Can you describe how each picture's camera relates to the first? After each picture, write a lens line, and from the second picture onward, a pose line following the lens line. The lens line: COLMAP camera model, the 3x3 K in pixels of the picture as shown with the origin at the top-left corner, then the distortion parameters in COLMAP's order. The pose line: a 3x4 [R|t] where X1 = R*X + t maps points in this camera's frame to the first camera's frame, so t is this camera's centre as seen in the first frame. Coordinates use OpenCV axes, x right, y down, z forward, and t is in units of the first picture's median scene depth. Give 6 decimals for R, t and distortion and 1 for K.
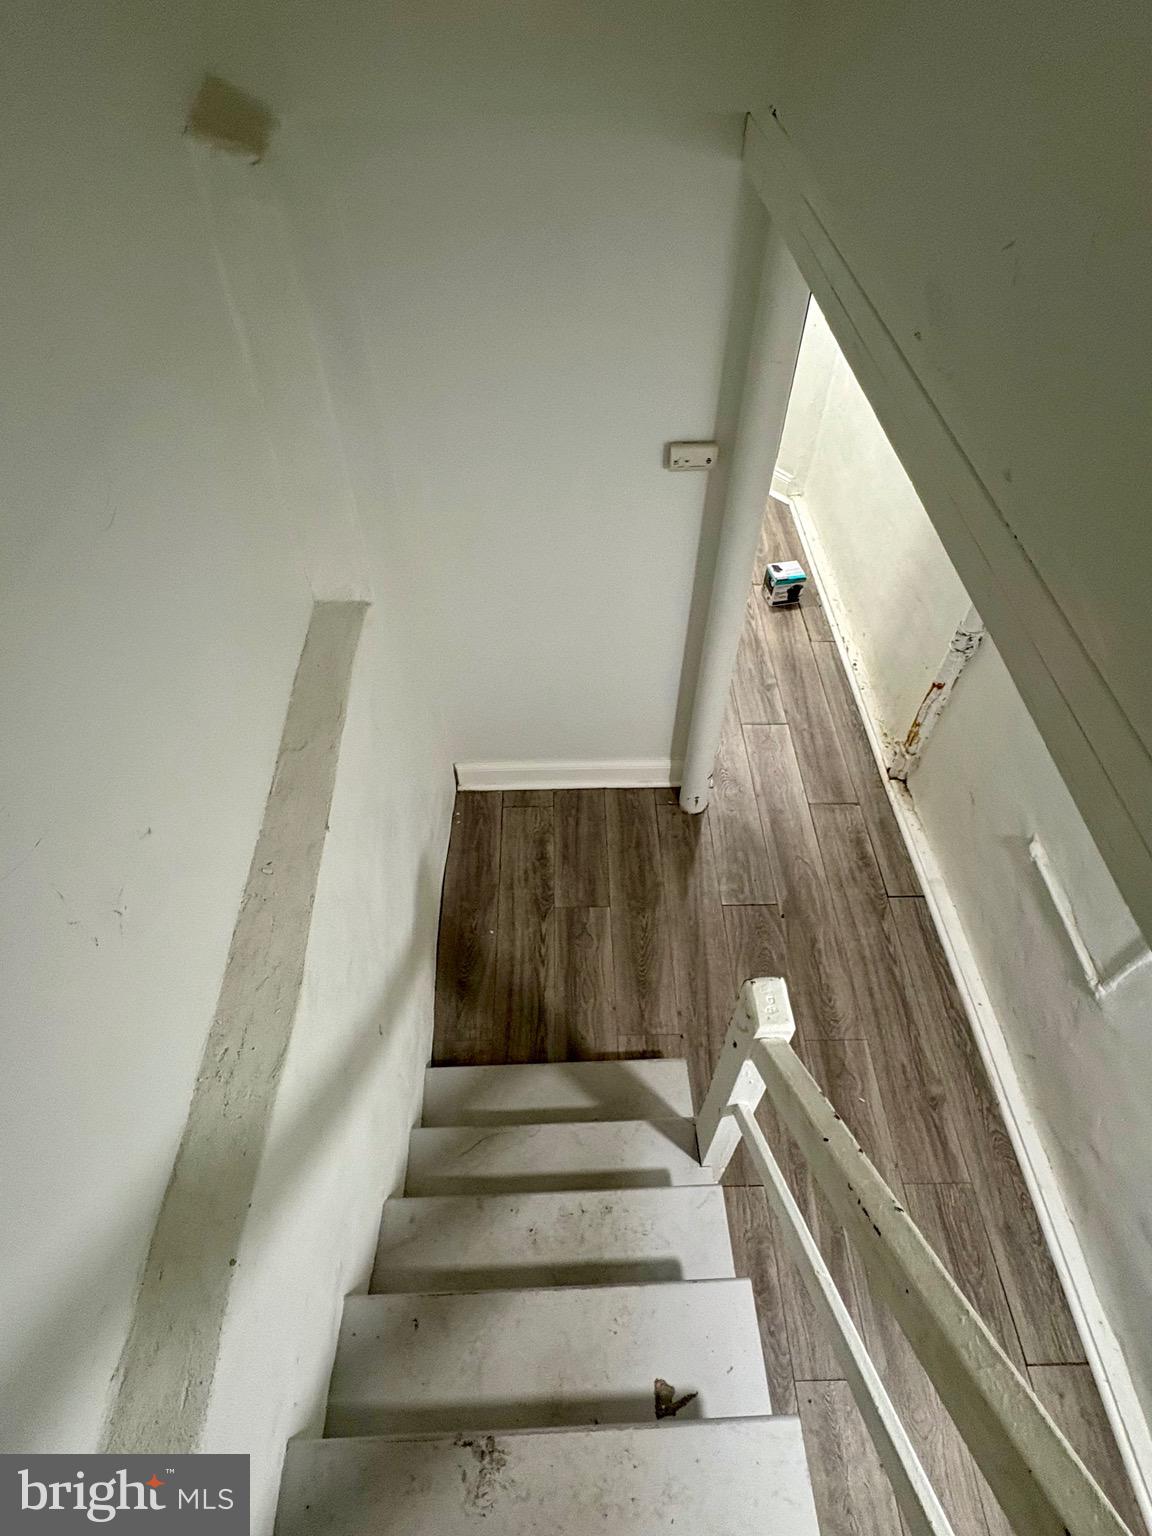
lens RADIAL K [[806.8, 0, 572.1], [0, 806.8, 765.9], [0, 0, 1]] dist [-0.000158, 0.002336]
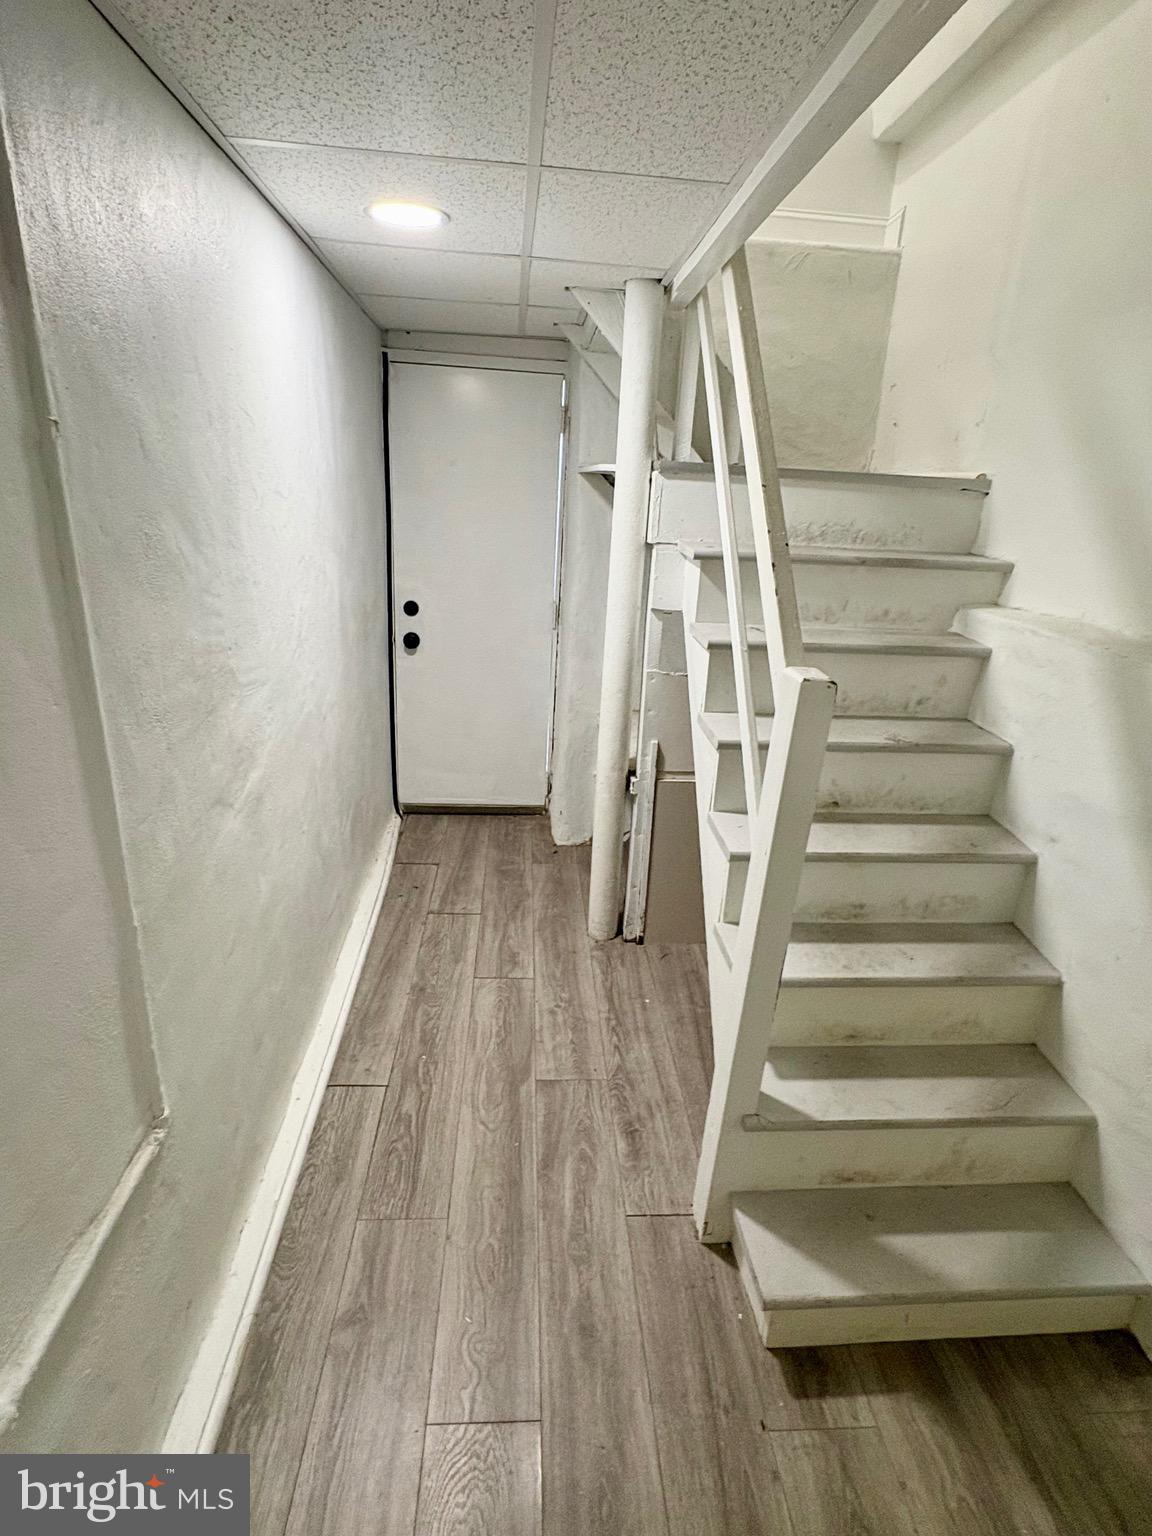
lens RADIAL K [[806.8, 0, 577.5], [0, 806.8, 773.4], [0, 0, 1]] dist [-0.000158, 0.002336]
pose [[-0.997231, -0.043606, -0.060237, 0.344186], [-0.071264, 0.328984, 0.941643, -0.353080], [-0.021245, 0.943328, -0.331181, 0.833958]]
